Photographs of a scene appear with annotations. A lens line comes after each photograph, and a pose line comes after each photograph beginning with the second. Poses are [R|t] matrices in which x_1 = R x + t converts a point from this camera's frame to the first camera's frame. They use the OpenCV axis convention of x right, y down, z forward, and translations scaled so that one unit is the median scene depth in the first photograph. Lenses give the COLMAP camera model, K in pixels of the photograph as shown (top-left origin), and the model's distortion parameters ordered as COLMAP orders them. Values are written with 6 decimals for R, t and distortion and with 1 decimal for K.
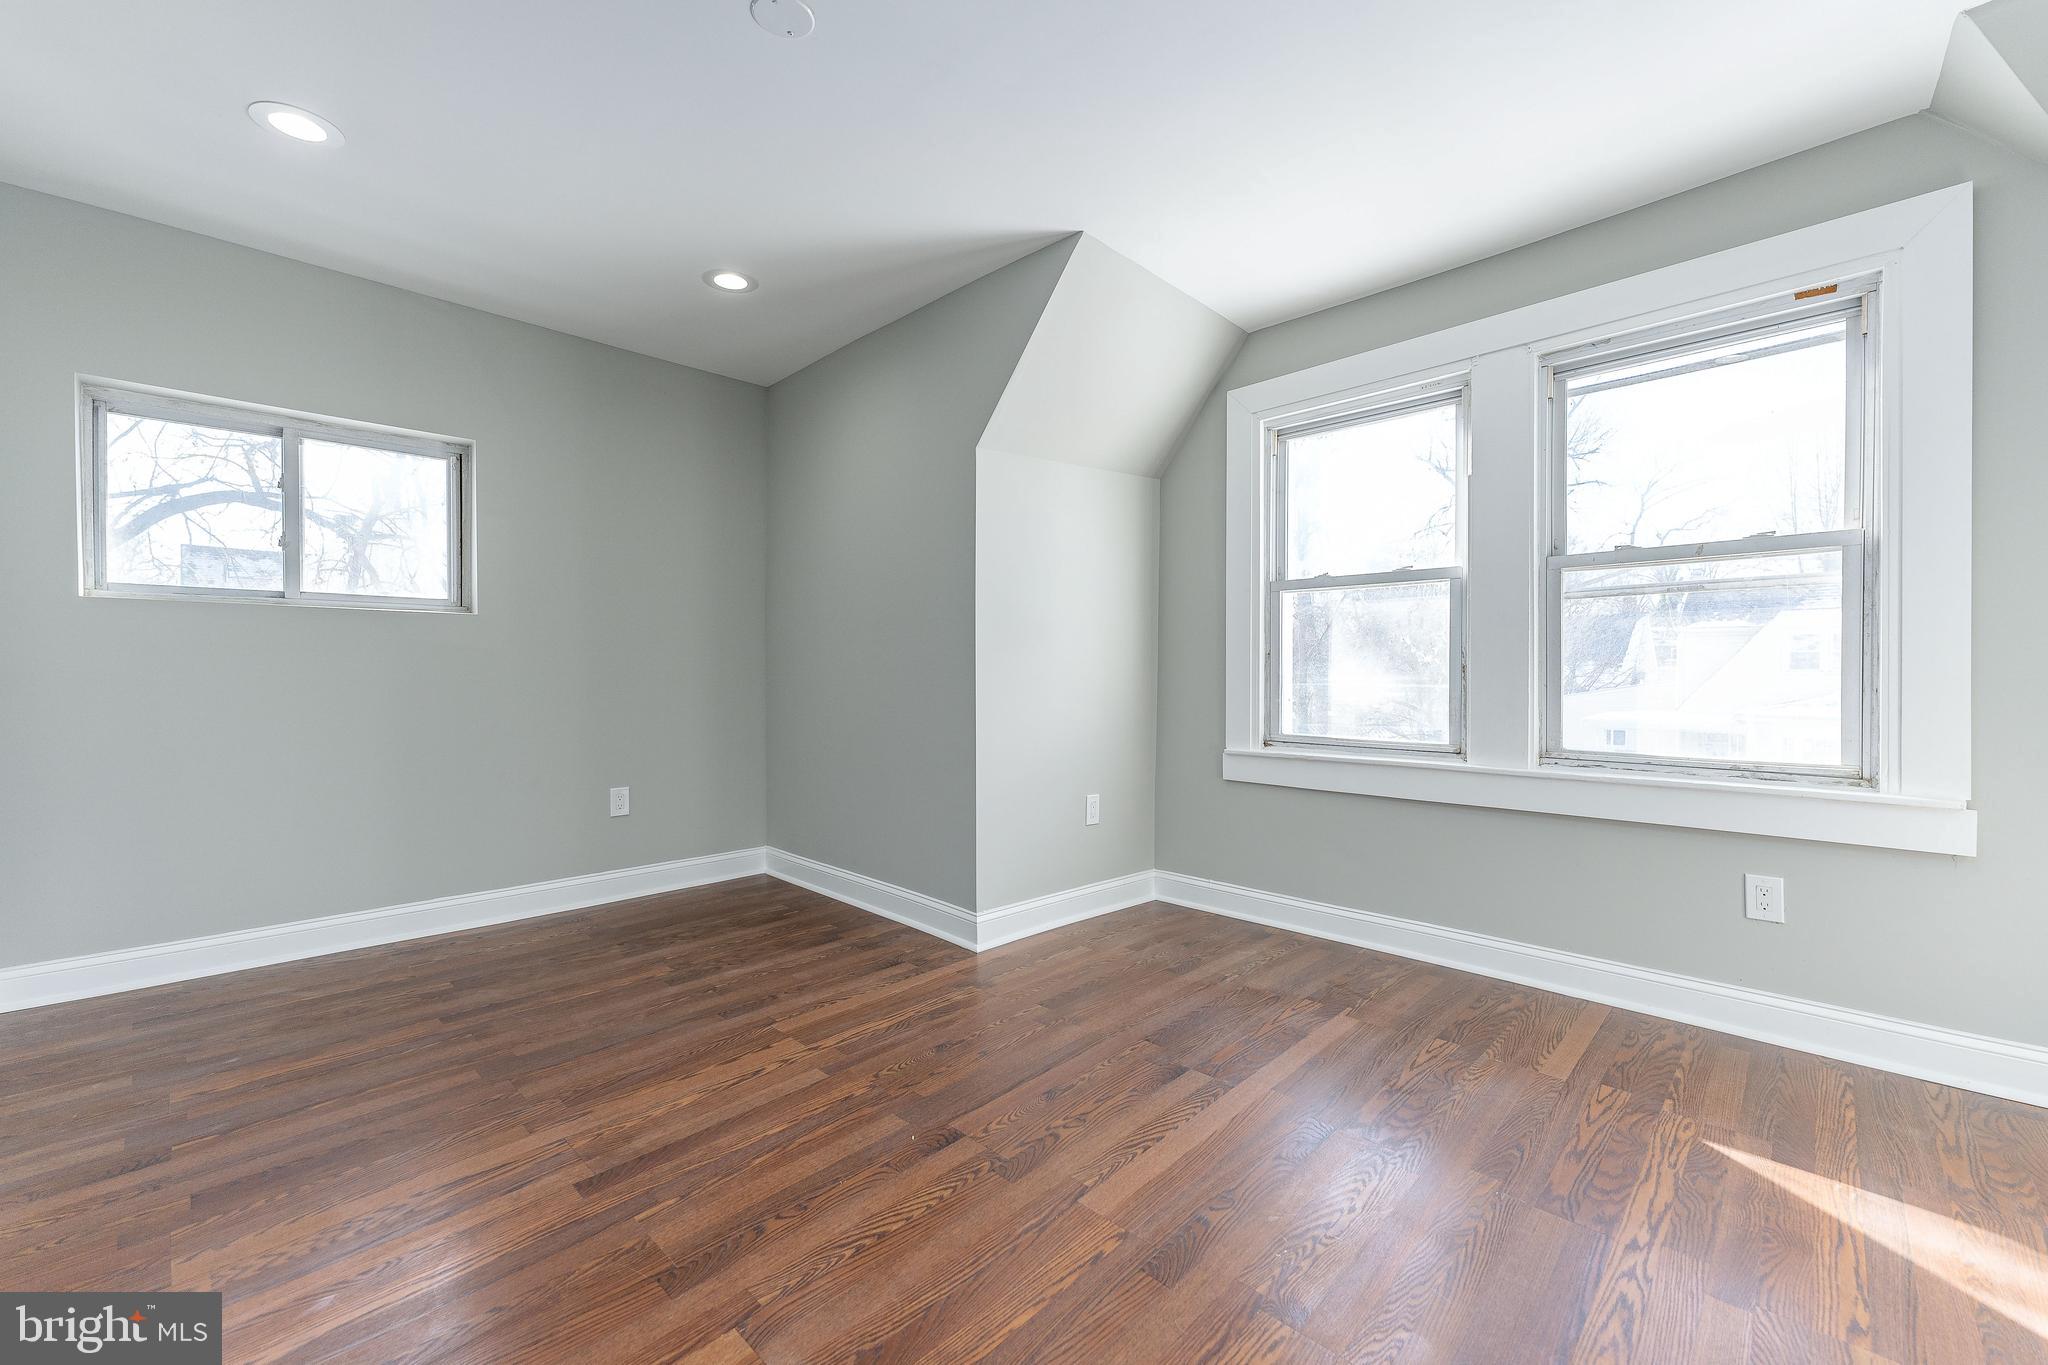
lens RADIAL K [[848.6, 0, 1020.6], [0, 848.6, 679.7], [0, 0, 1]] dist [0.001297, -0.000003]
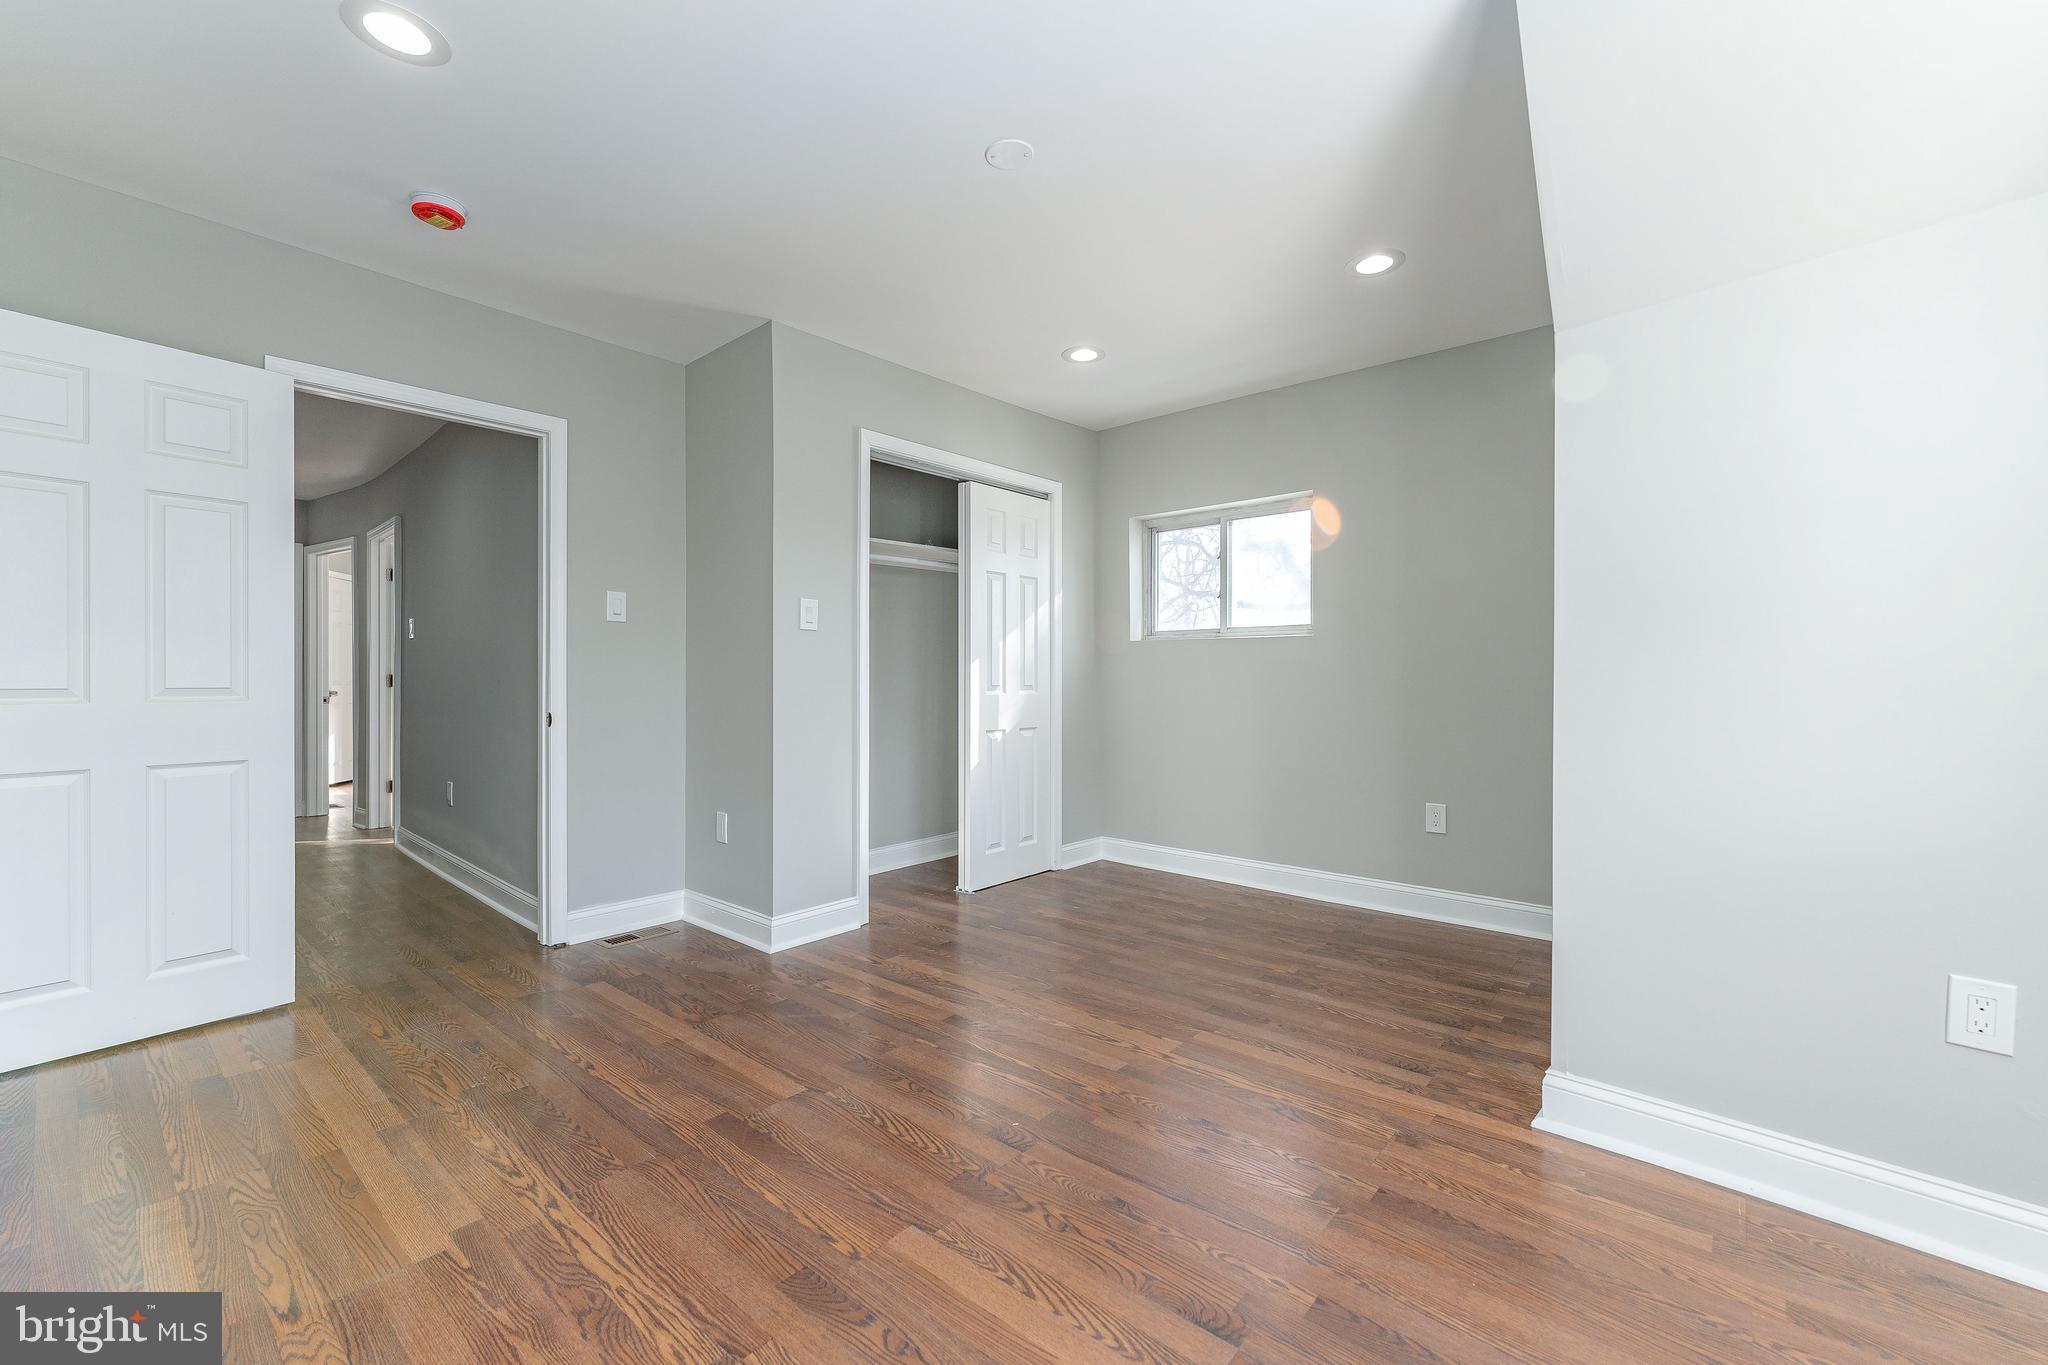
lens RADIAL K [[843.8, 0, 1014.9], [0, 843.8, 672.3], [0, 0, 1]] dist [-0.000533, -0.000099]
pose [[0.035126, -0.011015, -0.999322, 0.644098], [-0.011454, 0.999869, -0.011423, -0.007610], [0.999317, 0.011848, 0.034995, 0.662007]]
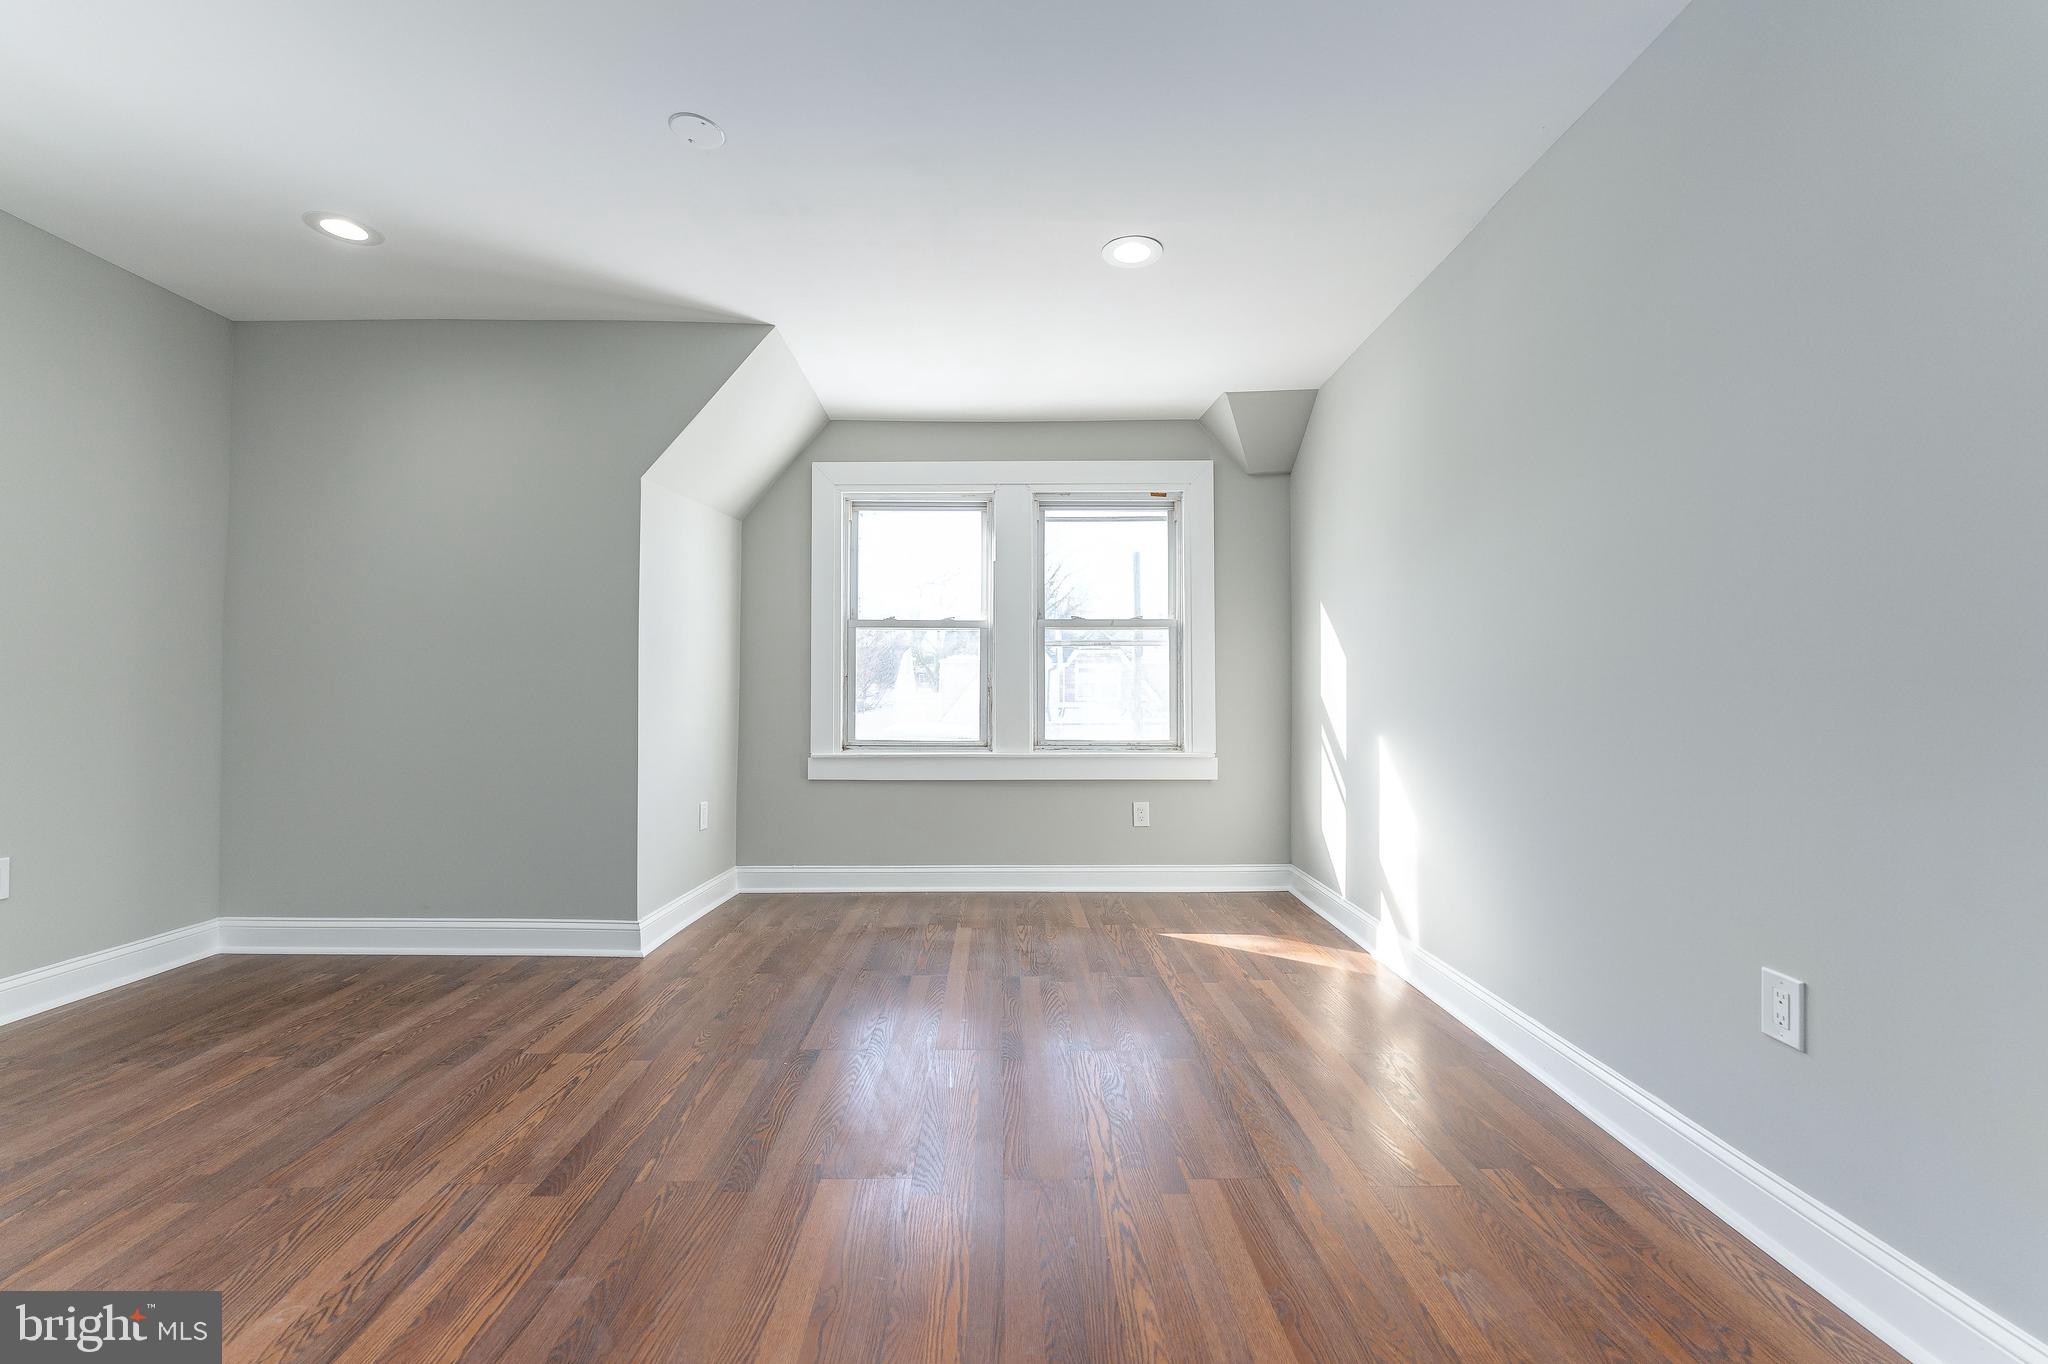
lens RADIAL K [[835.9, 0, 1051.5], [0, 835.9, 678.8], [0, 0, 1]] dist [0.001718, -0.000133]
pose [[0.679728, 0.015280, 0.733305, -0.532555], [0.003542, 0.999703, -0.024115, 0.005432], [-0.733455, 0.018989, 0.679472, -0.087516]]
